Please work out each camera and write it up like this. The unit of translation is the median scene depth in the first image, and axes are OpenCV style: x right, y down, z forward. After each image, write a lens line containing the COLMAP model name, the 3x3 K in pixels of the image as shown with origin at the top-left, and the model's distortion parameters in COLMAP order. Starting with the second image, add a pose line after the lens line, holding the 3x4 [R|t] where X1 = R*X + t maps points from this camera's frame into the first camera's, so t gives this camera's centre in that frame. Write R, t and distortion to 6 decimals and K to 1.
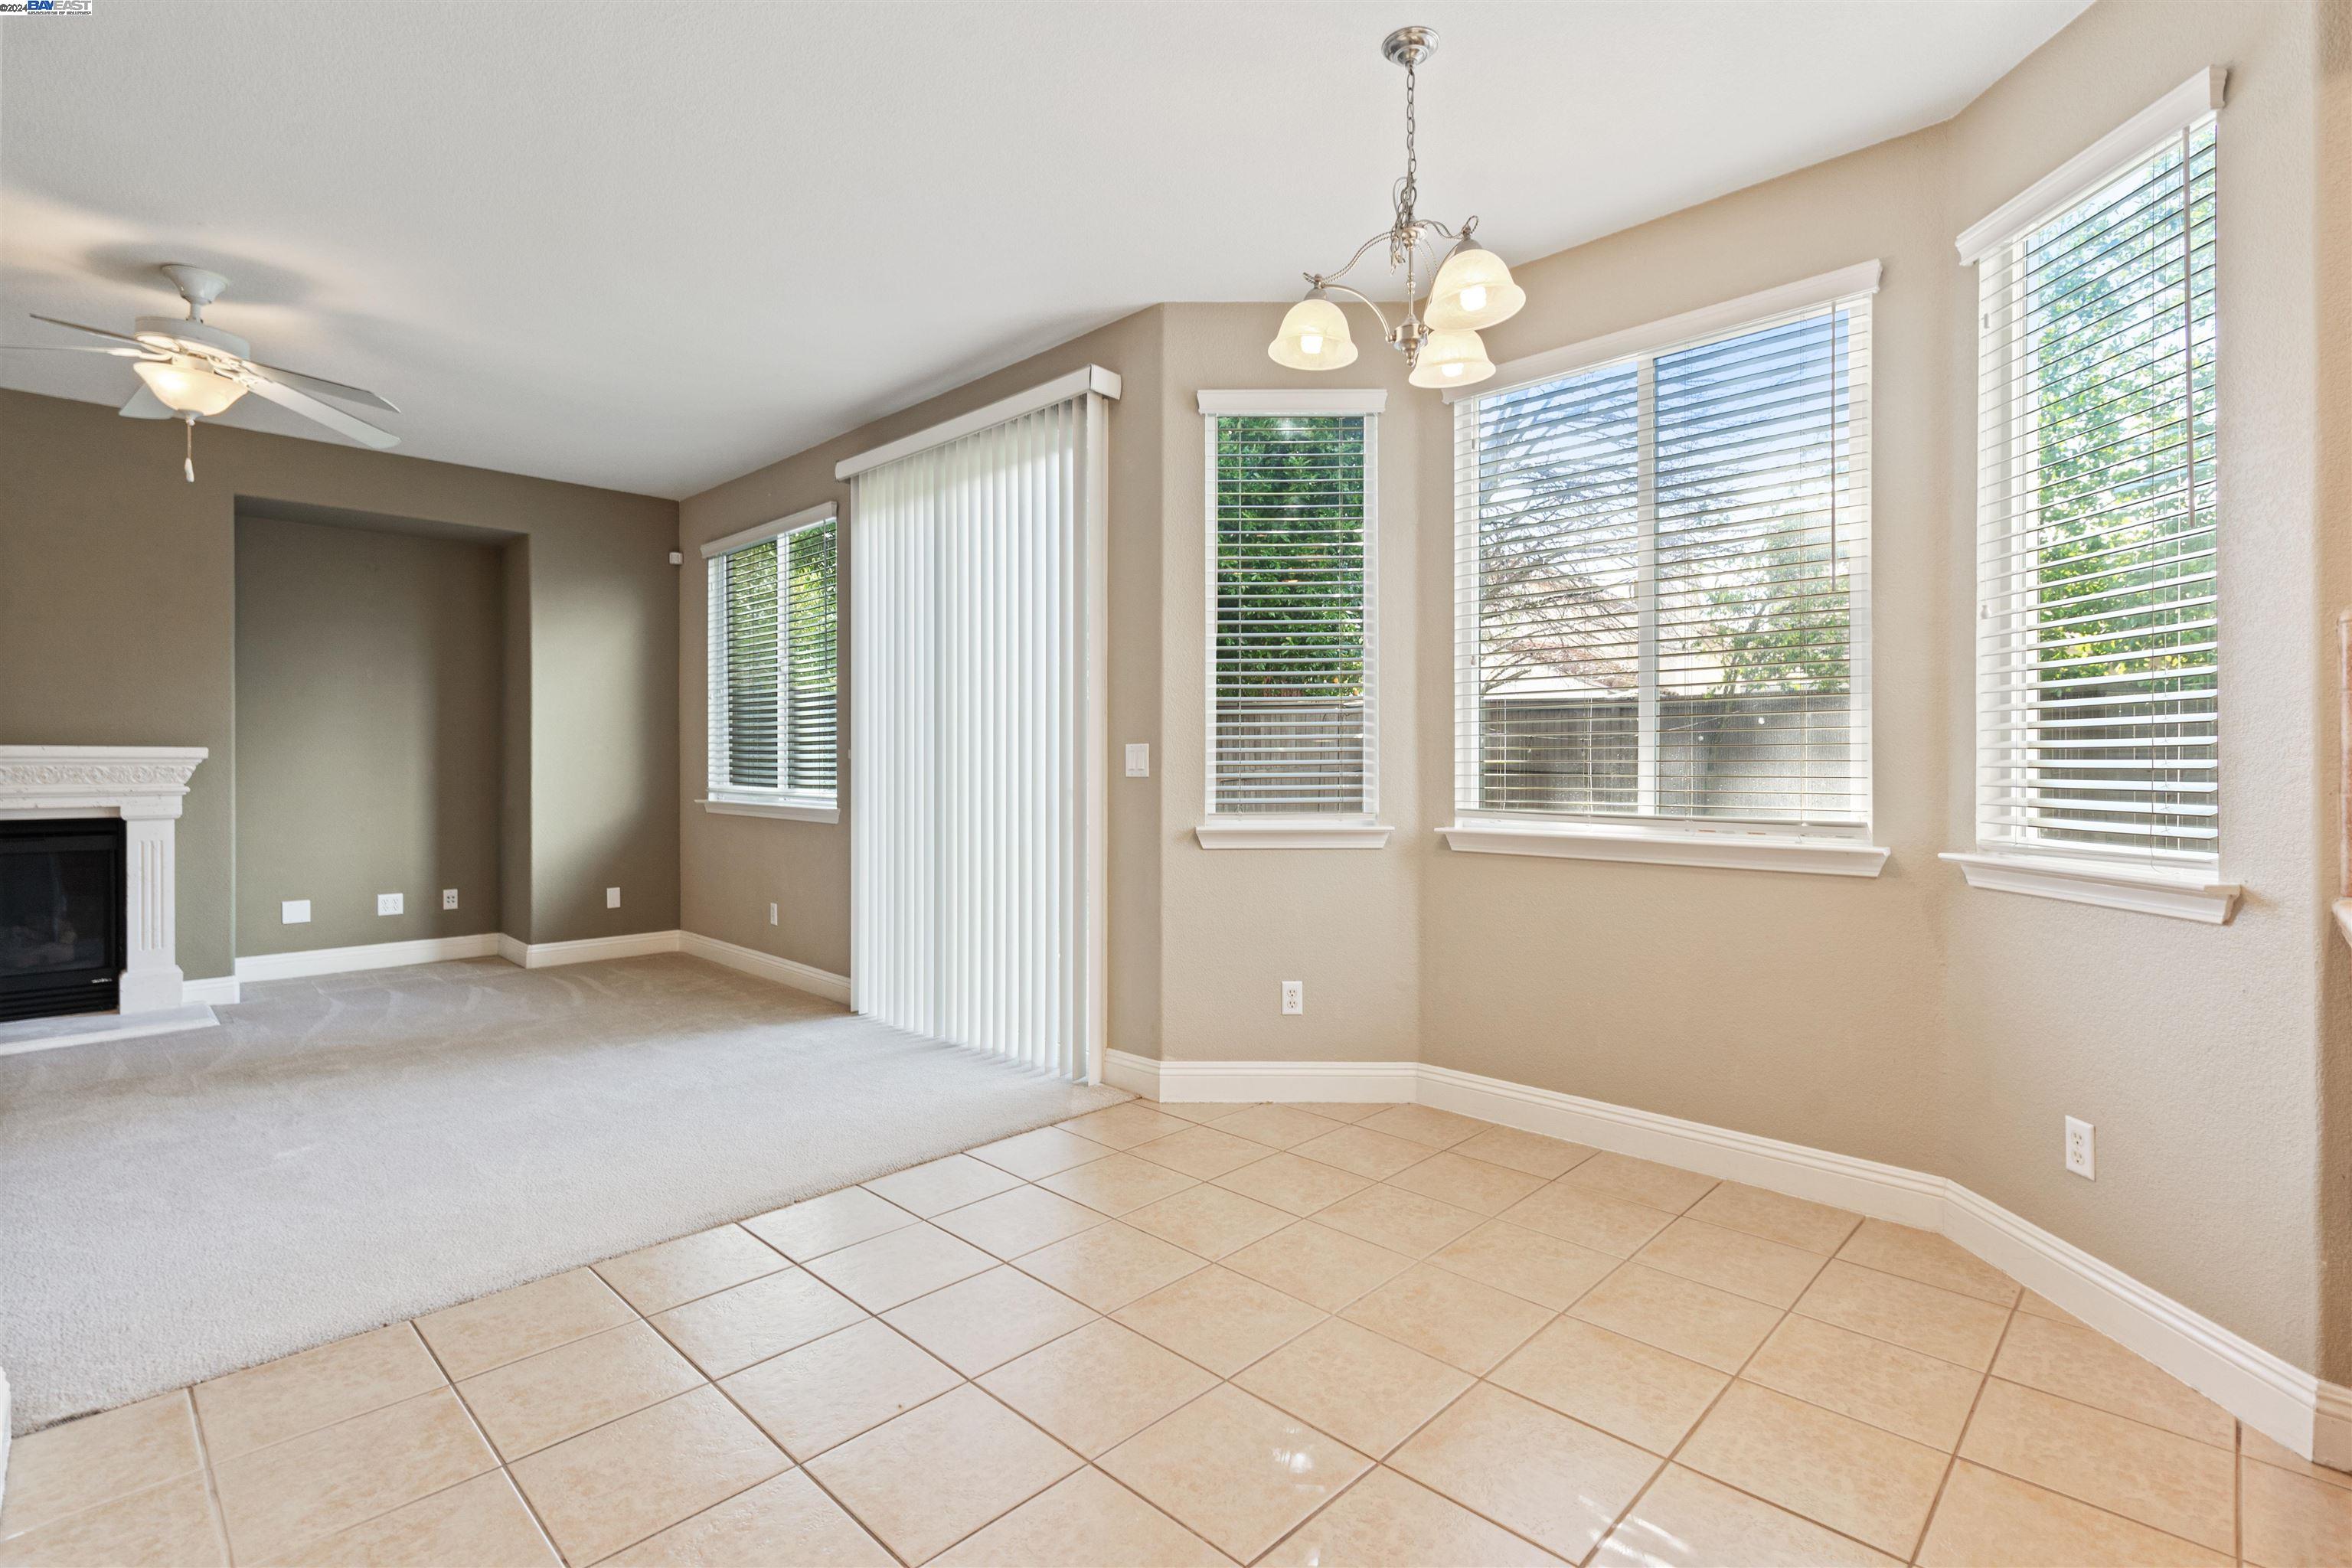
lens RADIAL K [[1091.3, 0, 1174.6], [0, 1091.3, 764.1], [0, 0, 1]] dist [-0.000723, -0.000361]
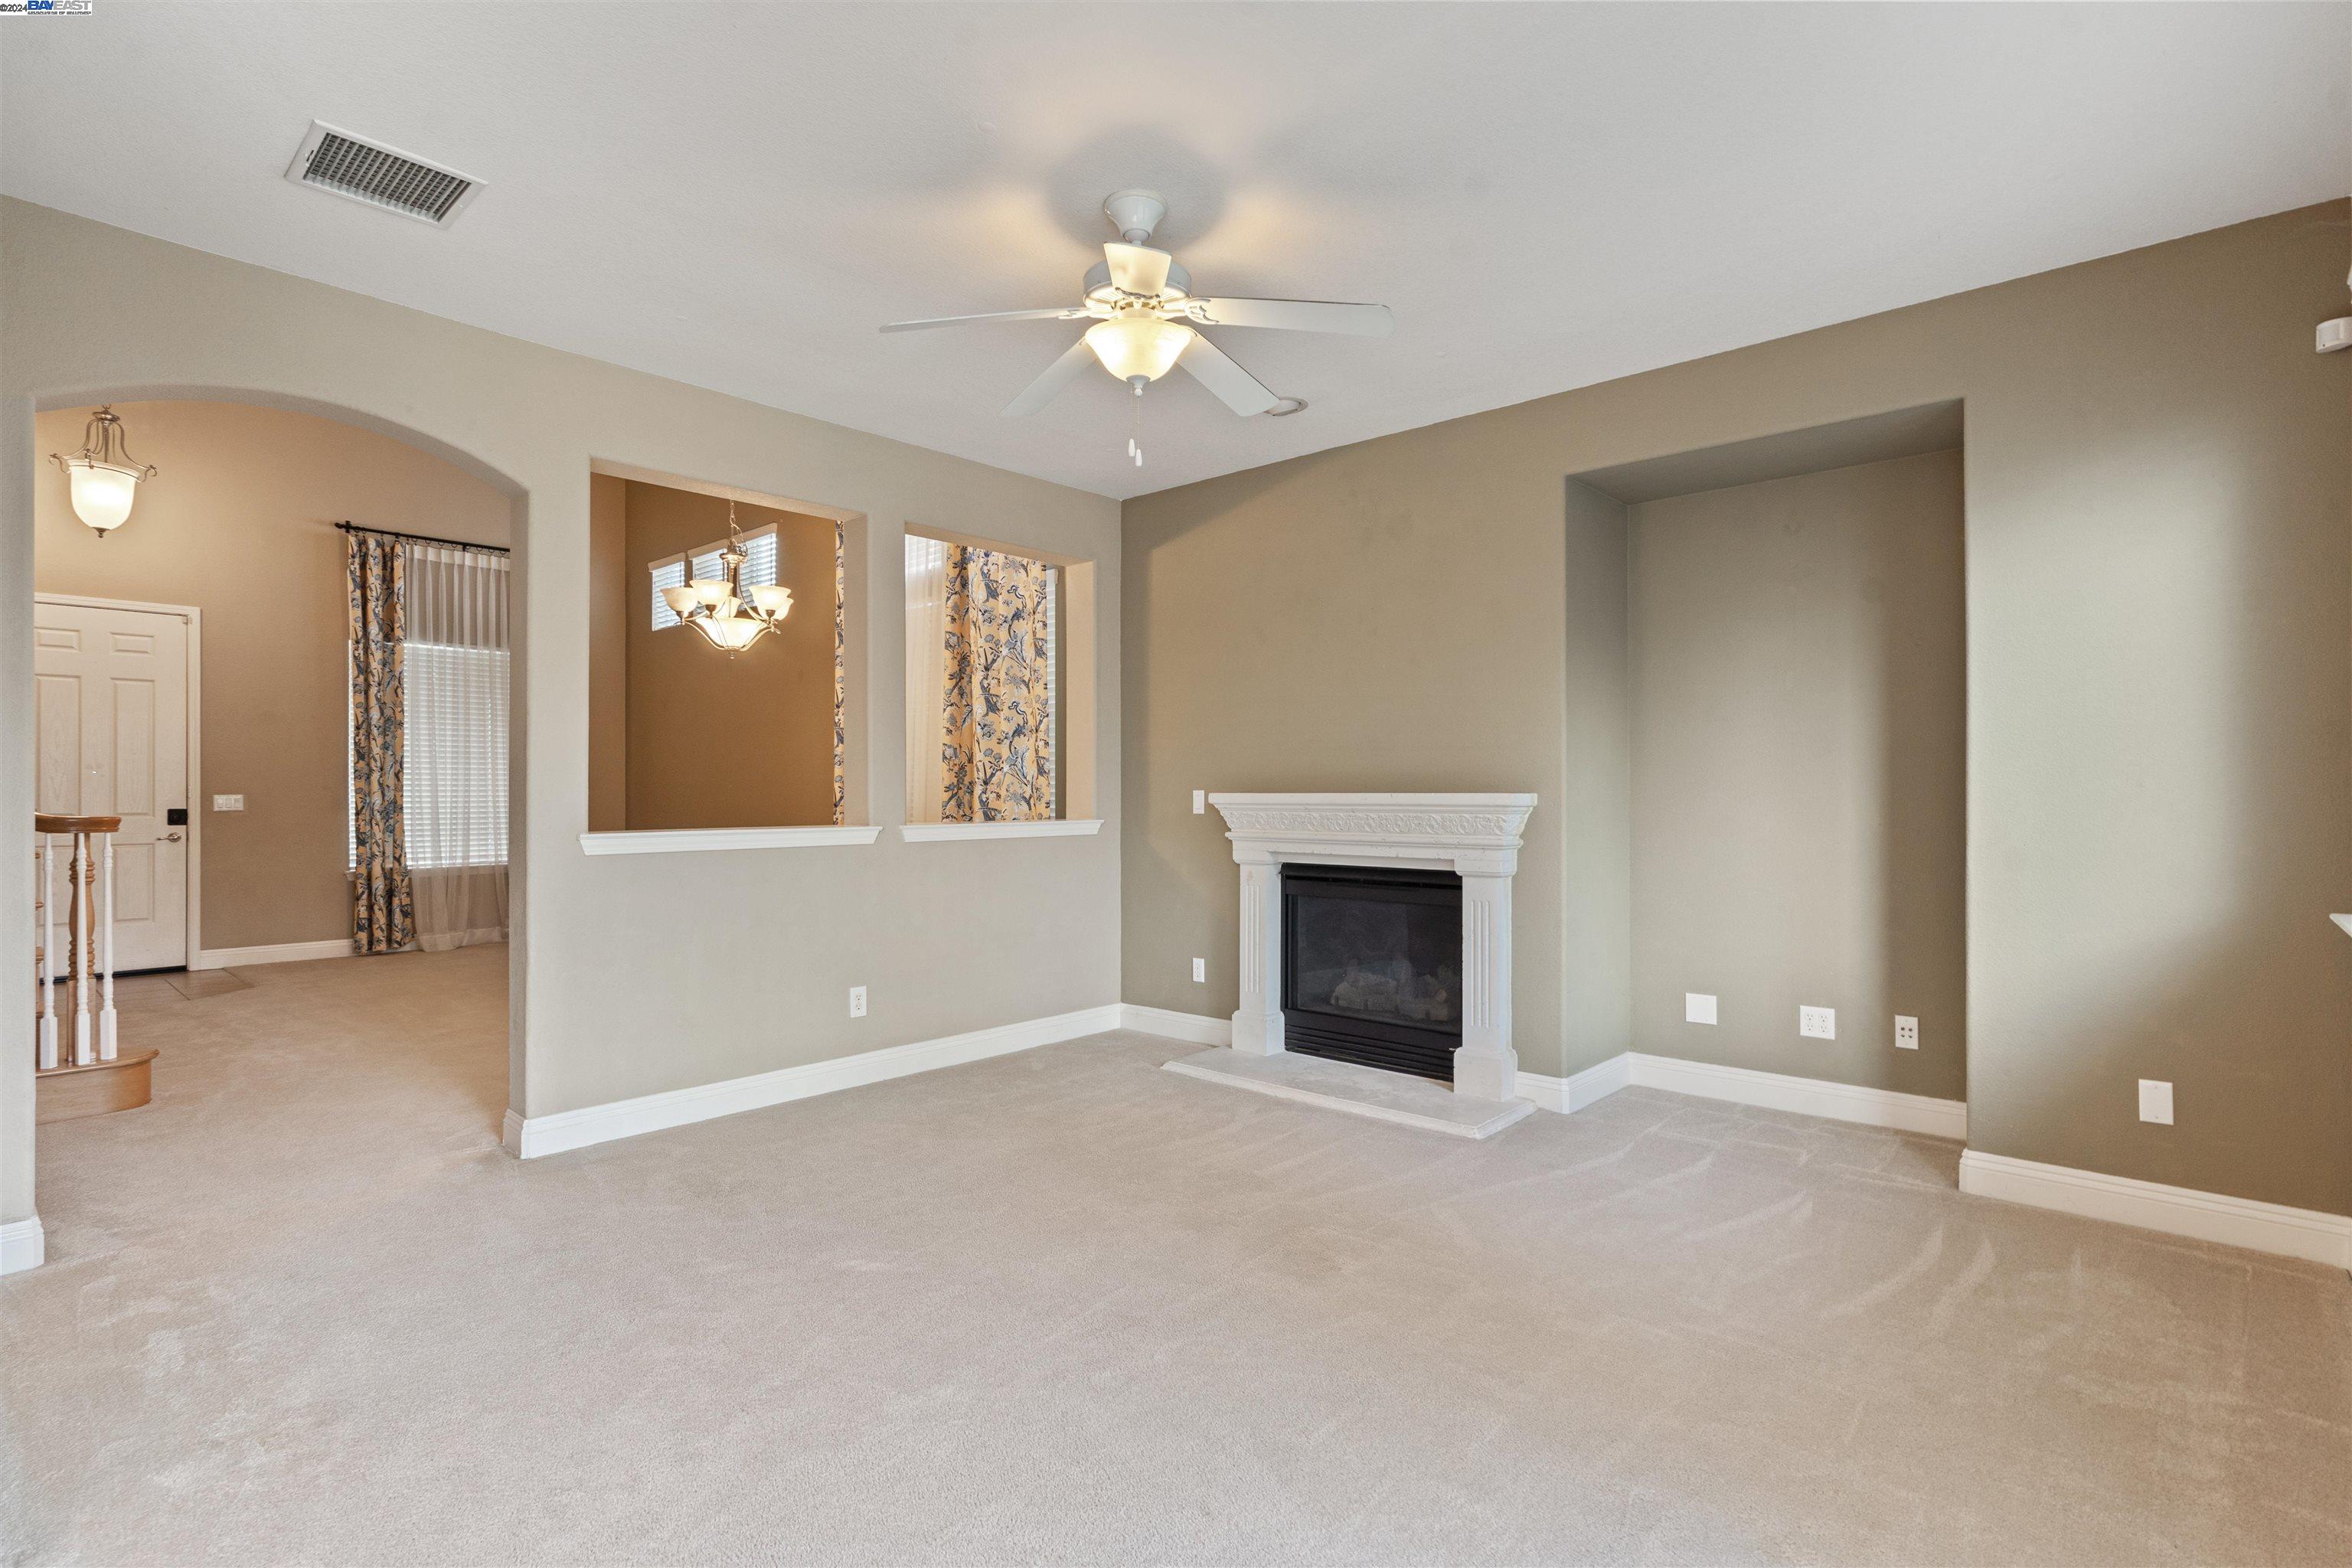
lens RADIAL K [[1117.9, 0, 1177.3], [0, 1117.9, 794.5], [0, 0, 1]] dist [0.000434, 0.001232]
pose [[0.041953, -0.001384, -0.999119, -0.055655], [-0.000676, 0.999999, -0.001414, -0.012485], [0.999119, 0.000734, 0.041952, 0.685248]]
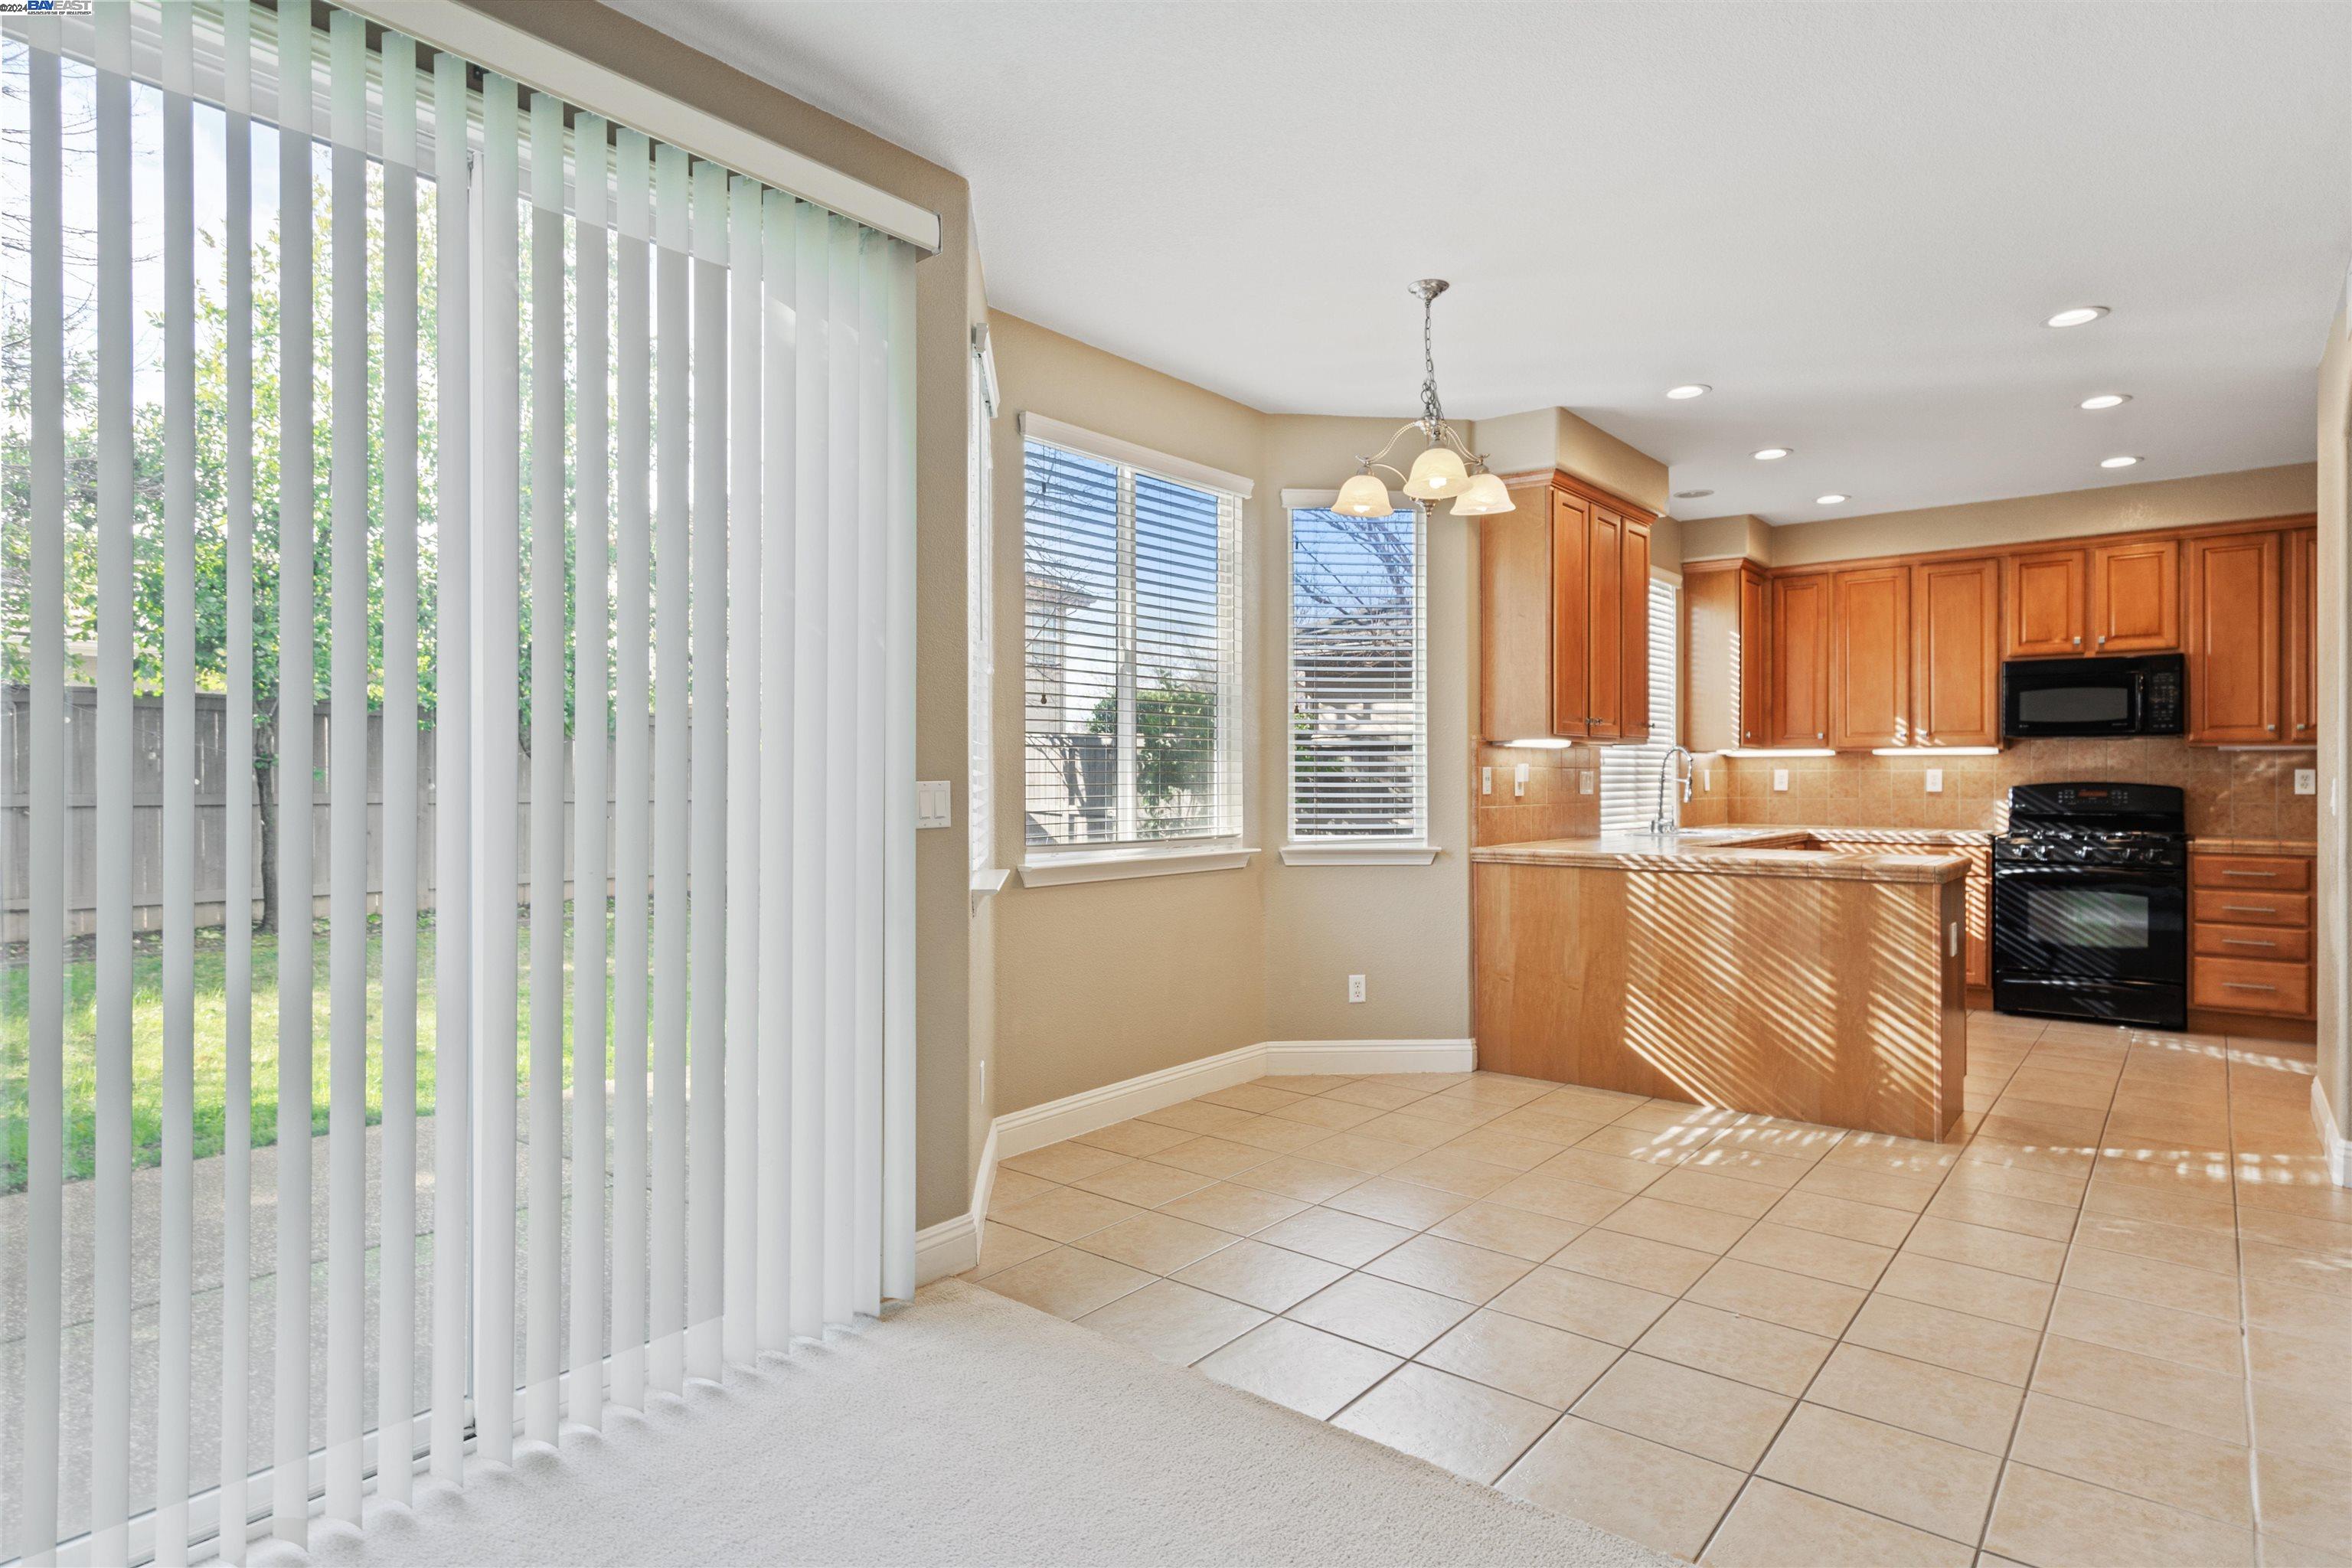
lens RADIAL K [[1253.1, 0, 1167.4], [0, 1253.1, 778.9], [0, 0, 1]] dist [0.001395, 0.000560]
pose [[-0.078471, -0.002623, 0.996913, -0.626115], [0.002543, 0.999993, 0.002831, -0.016817], [-0.996913, 0.002757, -0.078464, 0.672025]]
